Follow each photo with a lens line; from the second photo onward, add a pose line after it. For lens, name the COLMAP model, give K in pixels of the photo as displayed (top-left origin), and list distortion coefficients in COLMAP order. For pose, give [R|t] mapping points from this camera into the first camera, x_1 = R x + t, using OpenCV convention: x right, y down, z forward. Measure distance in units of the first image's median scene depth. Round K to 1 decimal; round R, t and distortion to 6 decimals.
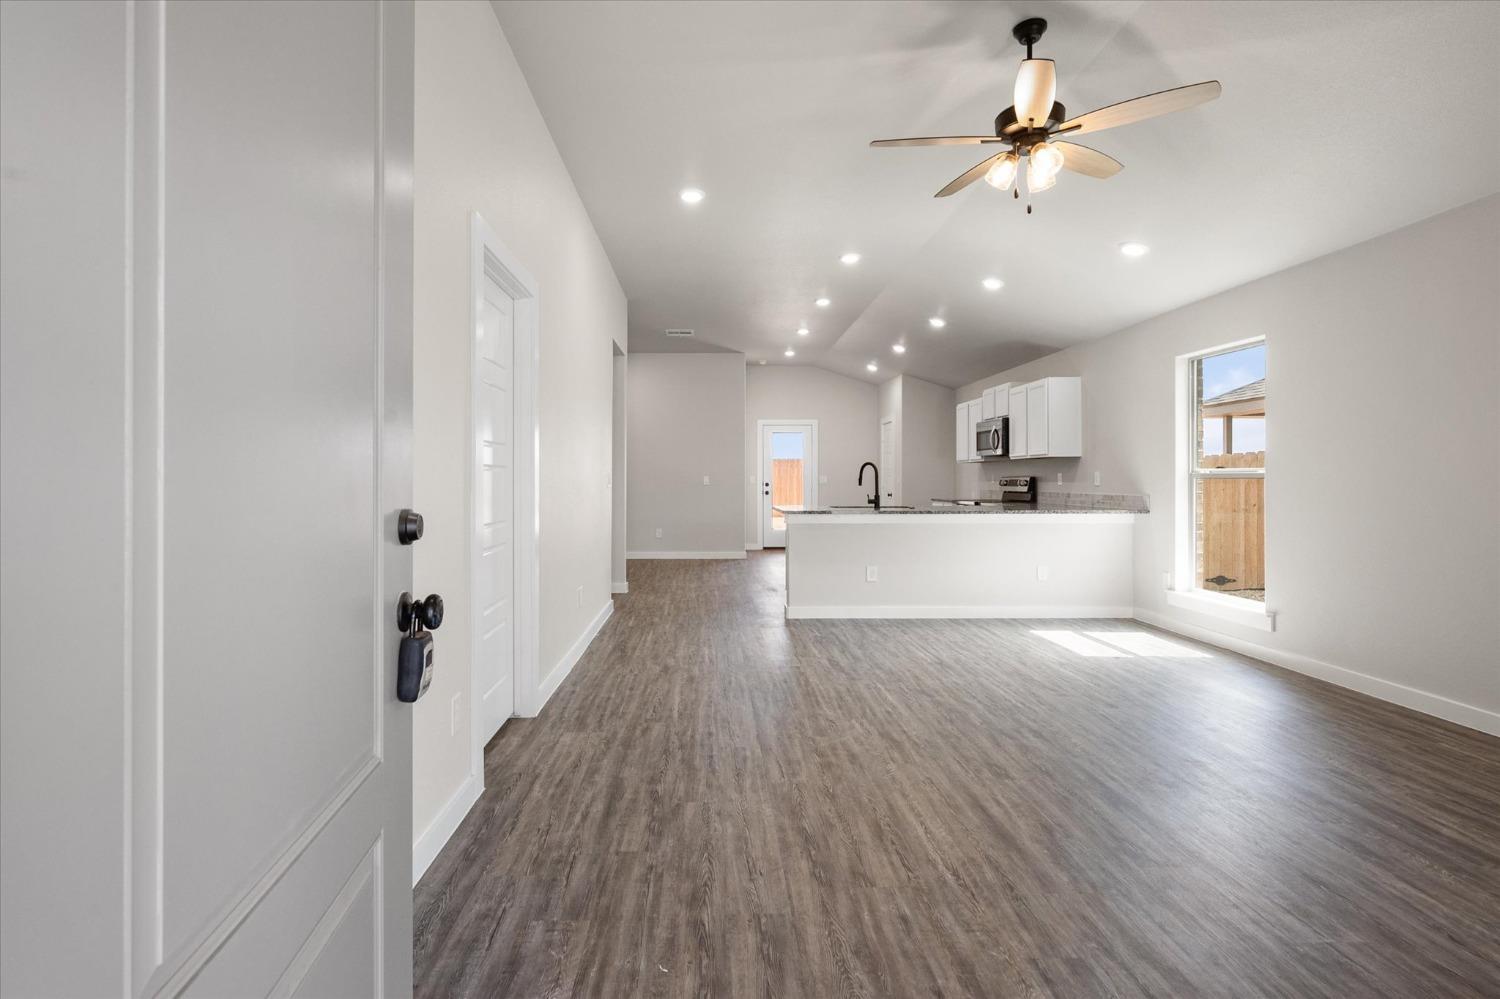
lens RADIAL K [[732.0, 0, 705.3], [0, 732.0, 485.7], [0, 0, 1]] dist [-0.002175, 0.003007]
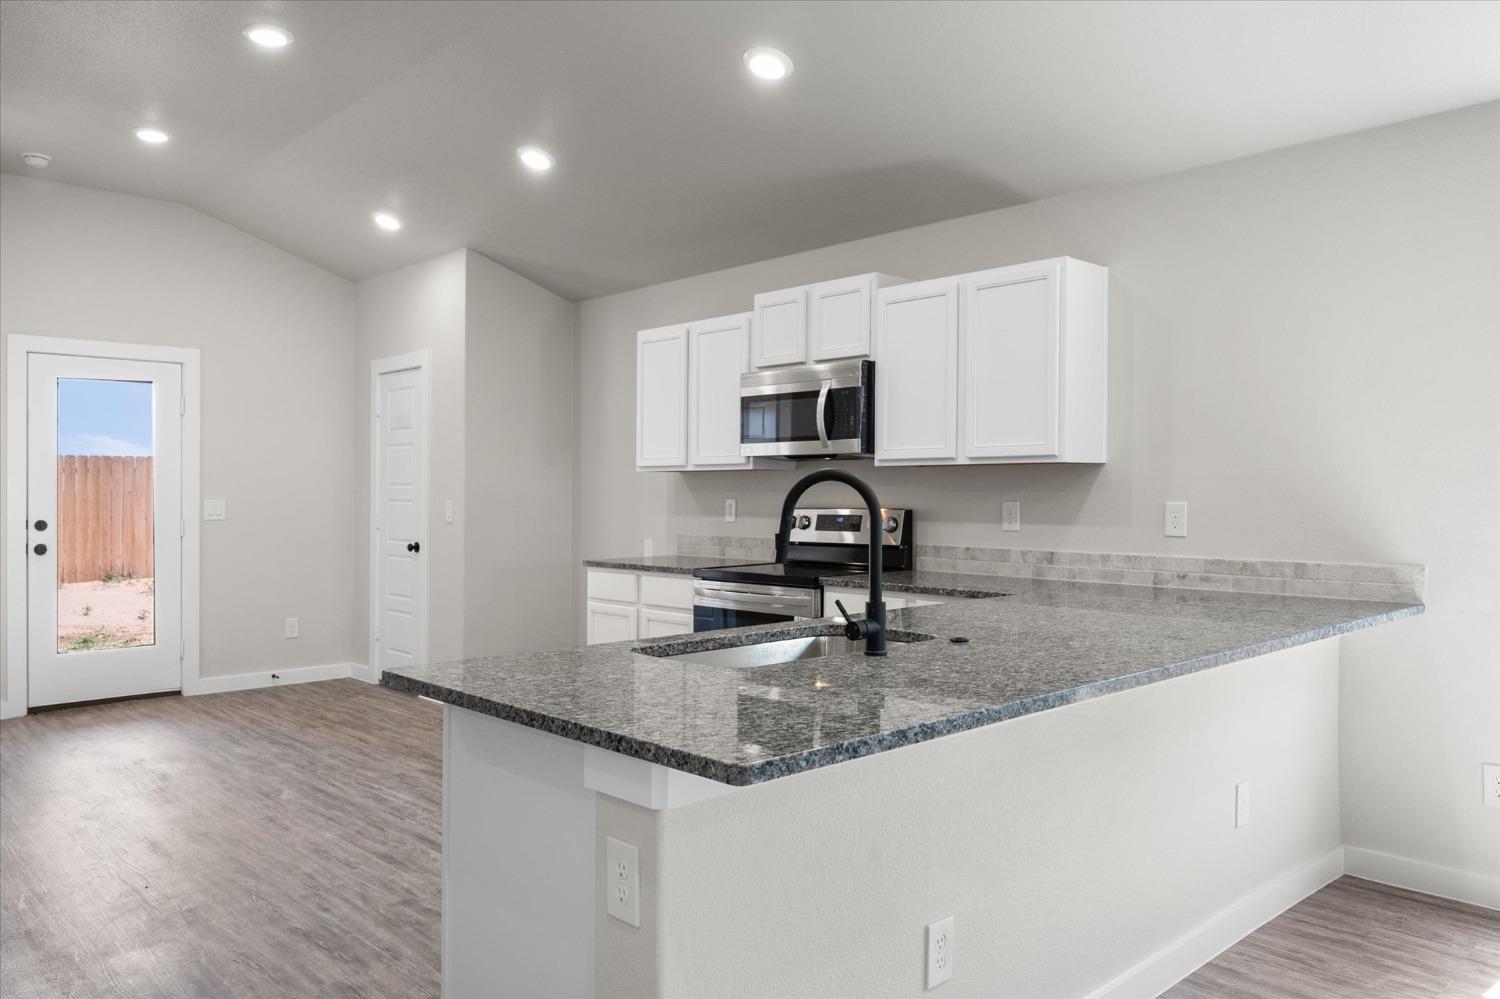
lens RADIAL K [[1135.9, 0, 739.7], [0, 1135.9, 507.6], [0, 0, 1]] dist [0.028613, 0.000674]
pose [[0.737927, -0.007501, 0.674839, -0.121586], [0.005451, 0.999972, 0.005155, -0.035467], [-0.674859, -0.000125, 0.737947, 1.229296]]
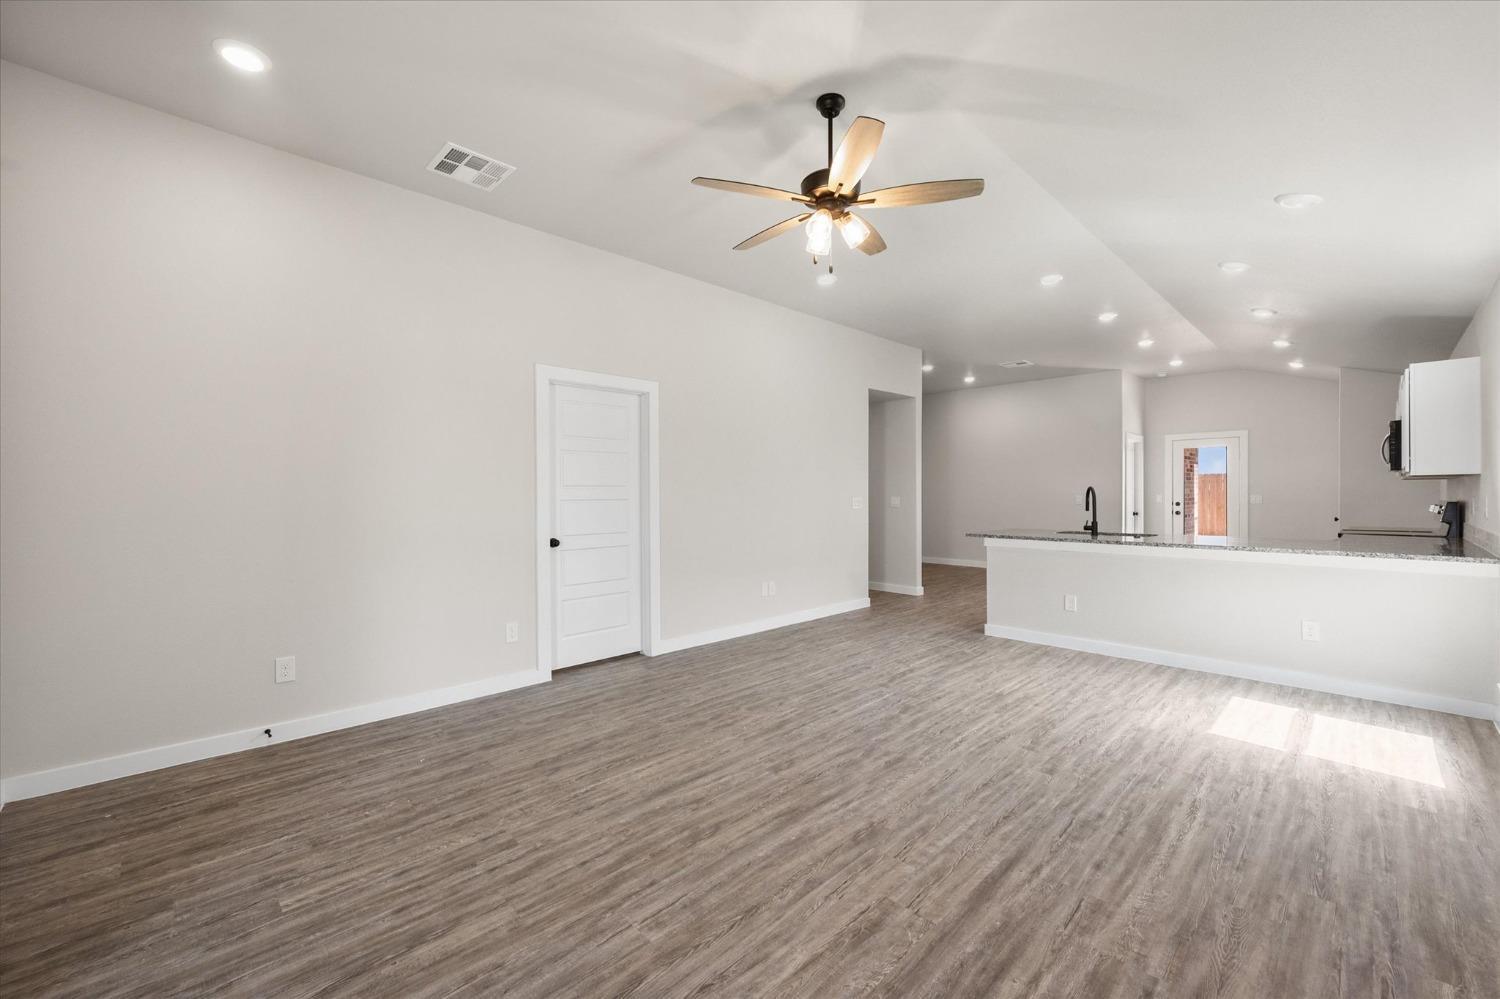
lens RADIAL K [[598.2, 0, 744.1], [0, 598.2, 509.5], [0, 0, 1]] dist [0.001510, -0.000518]
pose [[0.699603, 0.017325, -0.714322, 0.794562], [-0.001771, 0.999745, 0.022513, -0.033122], [0.714530, -0.014486, 0.699455, 0.223164]]
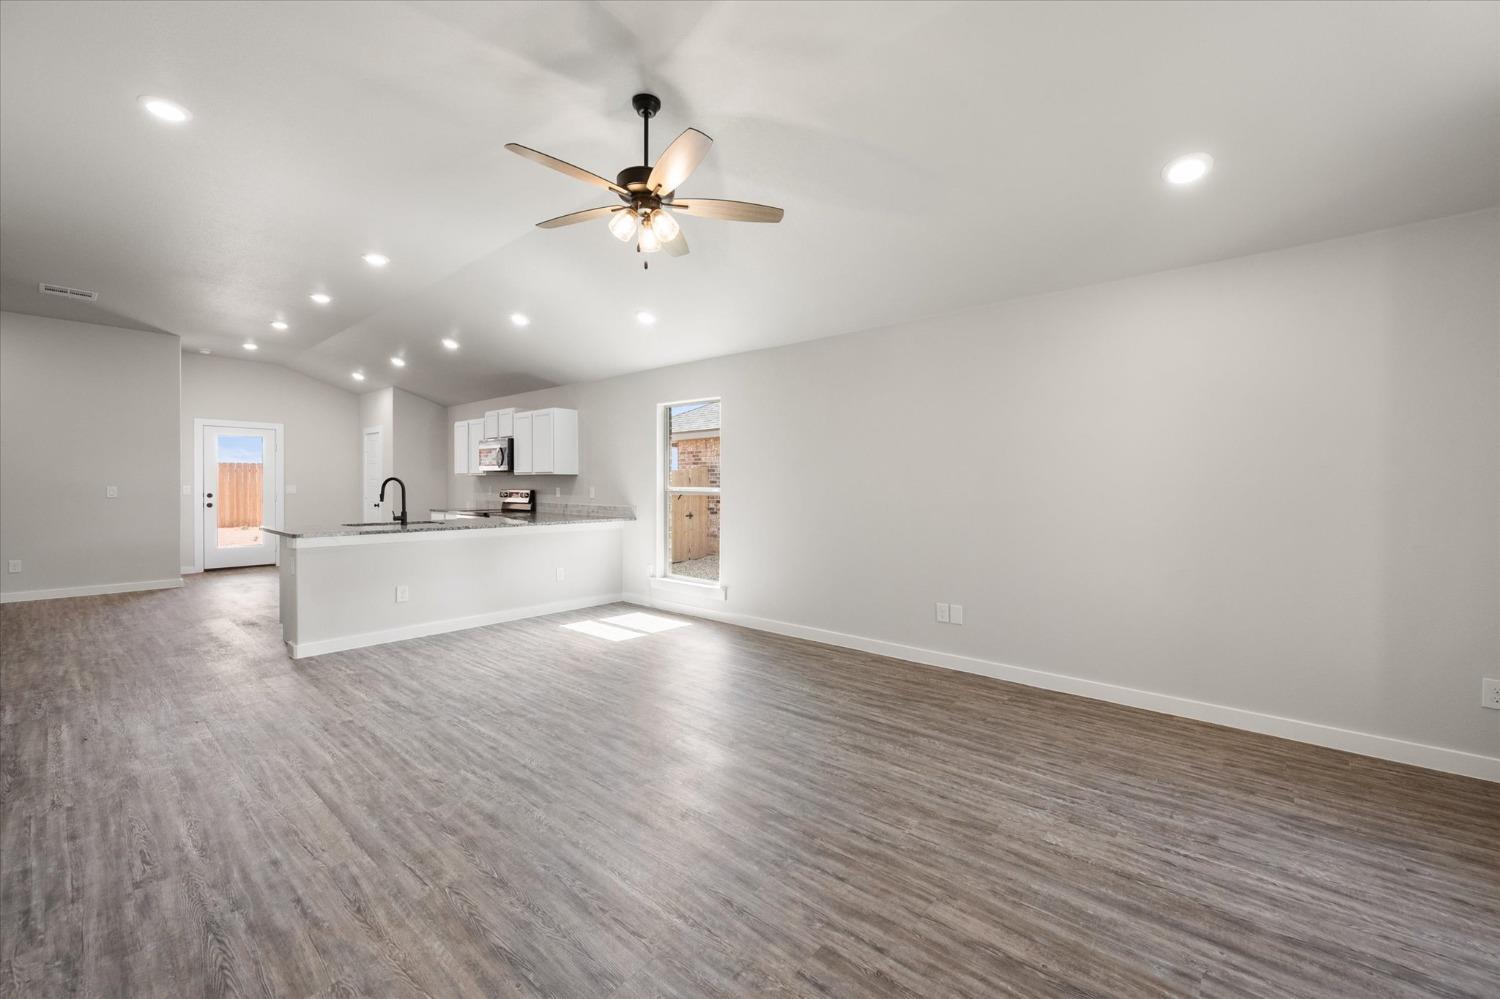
lens RADIAL K [[598.2, 0, 750.0], [0, 598.2, 493.1], [0, 0, 1]] dist [0.001510, -0.000518]
pose [[0.648950, -0.005490, 0.760811, -0.121331], [0.000470, 0.999977, 0.006815, -0.028349], [-0.760831, -0.004065, 0.648937, 0.226656]]
